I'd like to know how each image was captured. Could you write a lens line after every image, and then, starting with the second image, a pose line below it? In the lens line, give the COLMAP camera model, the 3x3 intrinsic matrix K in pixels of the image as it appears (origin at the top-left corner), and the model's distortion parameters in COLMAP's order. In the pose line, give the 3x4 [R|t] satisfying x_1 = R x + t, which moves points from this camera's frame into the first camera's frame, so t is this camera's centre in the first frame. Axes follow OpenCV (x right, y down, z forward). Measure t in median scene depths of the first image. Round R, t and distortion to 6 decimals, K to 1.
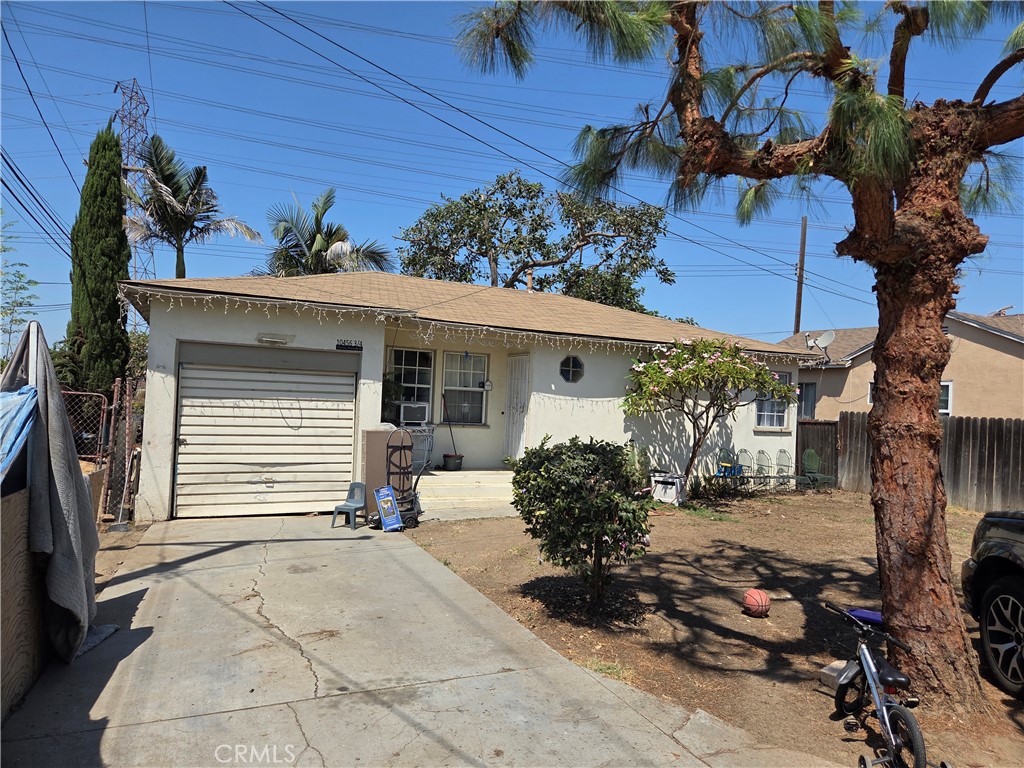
lens RADIAL K [[699.0, 0, 509.1], [0, 699.0, 381.8], [0, 0, 1]] dist [-0.005111, -0.005134]
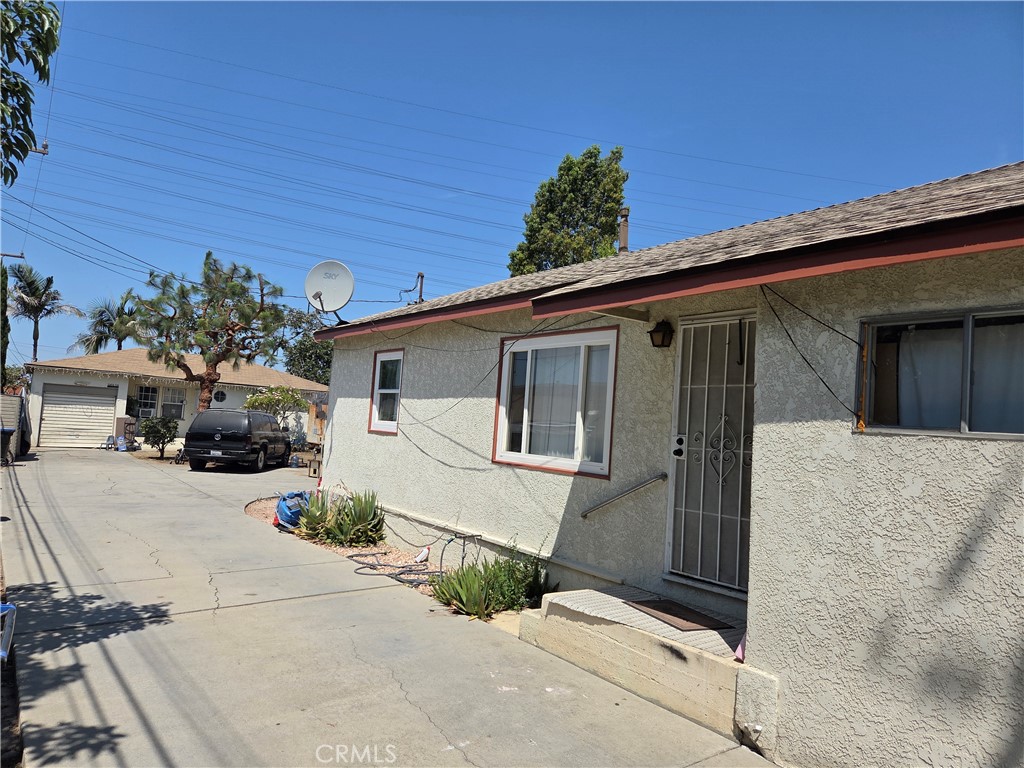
lens RADIAL K [[699.0, 0, 518.0], [0, 699.0, 378.2], [0, 0, 1]] dist [-0.005111, -0.005134]
pose [[0.979814, 0.034626, 0.196890, 0.746730], [-0.028689, 0.999046, -0.032929, -0.036984], [-0.197843, 0.026616, 0.979872, -1.878740]]
